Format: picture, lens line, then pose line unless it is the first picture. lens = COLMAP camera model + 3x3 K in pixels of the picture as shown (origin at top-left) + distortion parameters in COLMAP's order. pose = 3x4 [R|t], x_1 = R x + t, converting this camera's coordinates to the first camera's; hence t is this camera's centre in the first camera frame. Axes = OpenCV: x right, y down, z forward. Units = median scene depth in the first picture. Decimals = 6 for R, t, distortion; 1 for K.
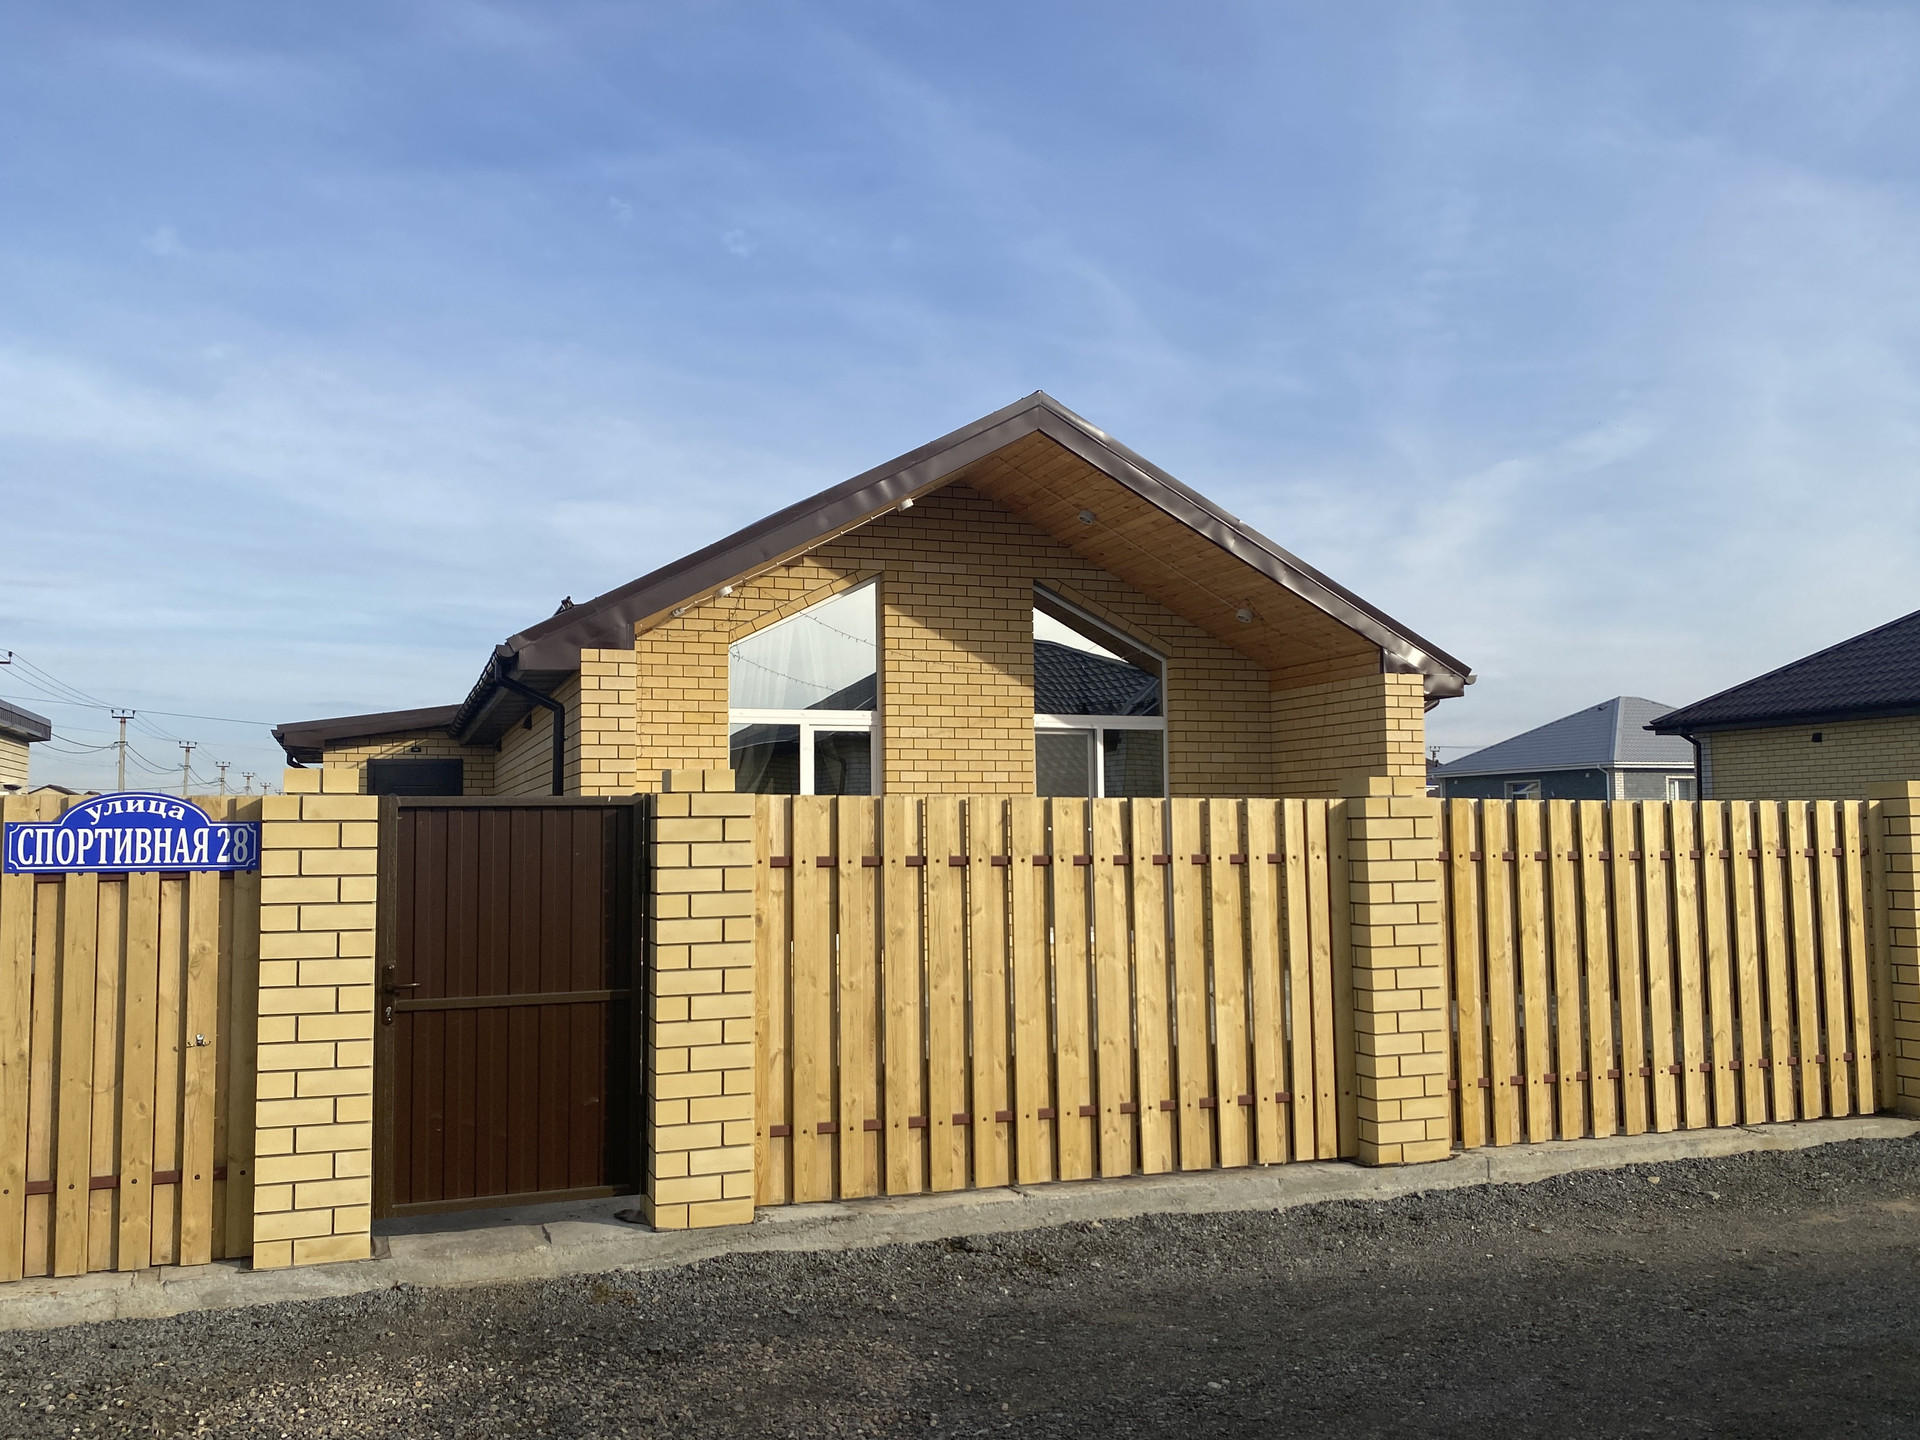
lens RADIAL K [[1562.1, 0, 959.6], [0, 1562.1, 722.5], [0, 0, 1]] dist [0.078846, -0.003926]
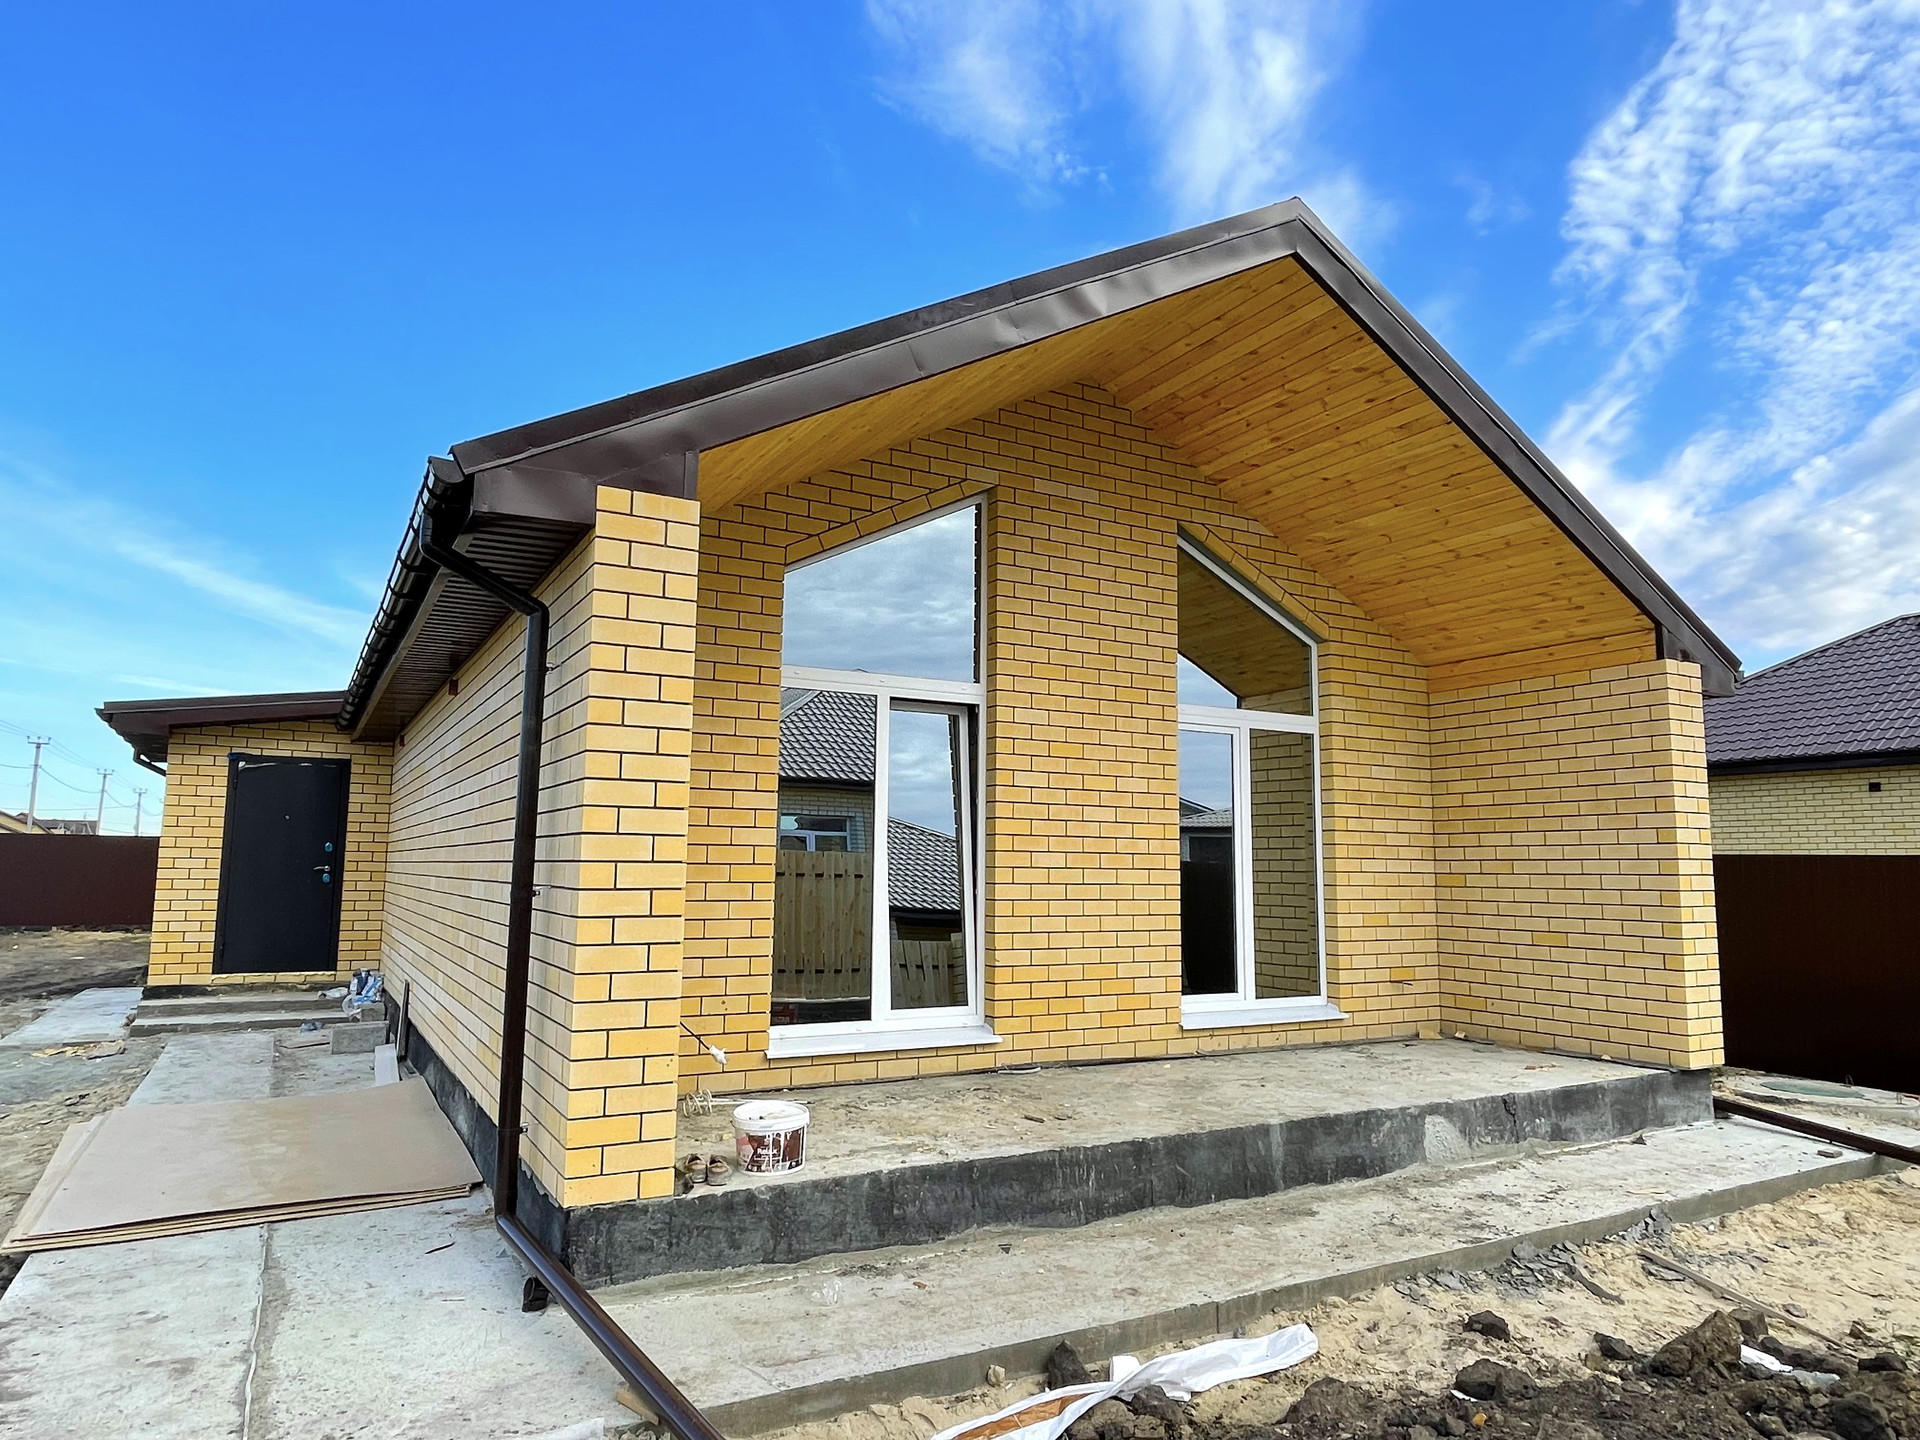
lens RADIAL K [[1198.9, 0, 954.3], [0, 1198.9, 721.4], [0, 0, 1]] dist [-0.003085, -0.000399]
pose [[0.987342, 0.040225, 0.153419, -0.148038], [-0.032128, 0.997975, -0.054900, 0.039829], [-0.155317, 0.049276, 0.986635, 0.481868]]
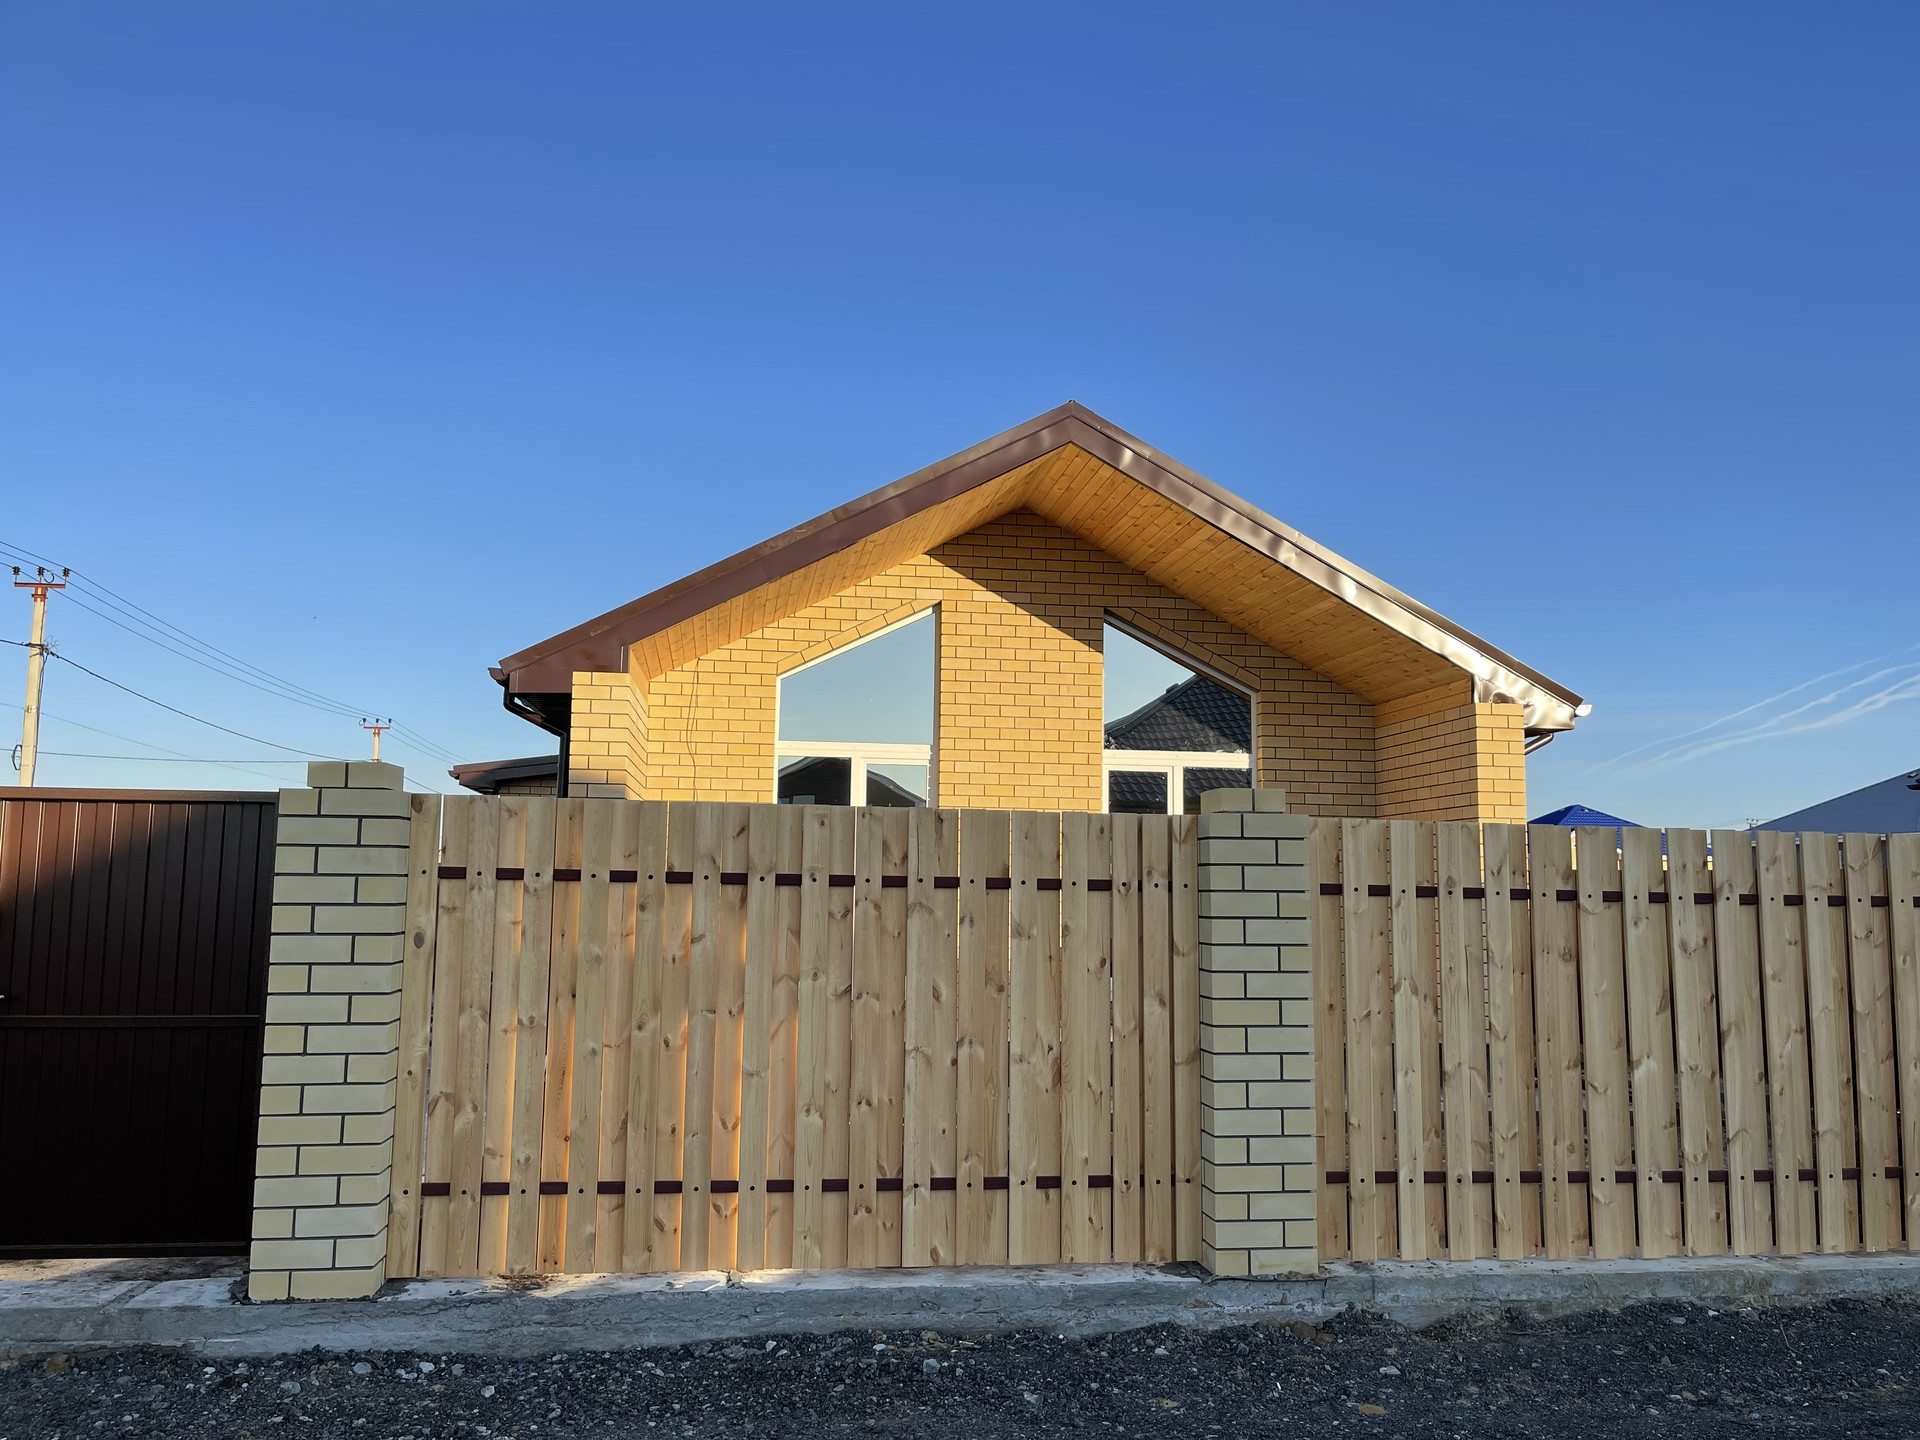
lens RADIAL K [[1455.9, 0, 966.9], [0, 1455.9, 716.1], [0, 0, 1]] dist [0.061156, -0.011483]
pose [[0.978848, -0.001611, -0.204581, 0.154314], [-0.008535, 0.998777, -0.048700, 0.018871], [0.204410, 0.049416, 0.977637, 0.124141]]
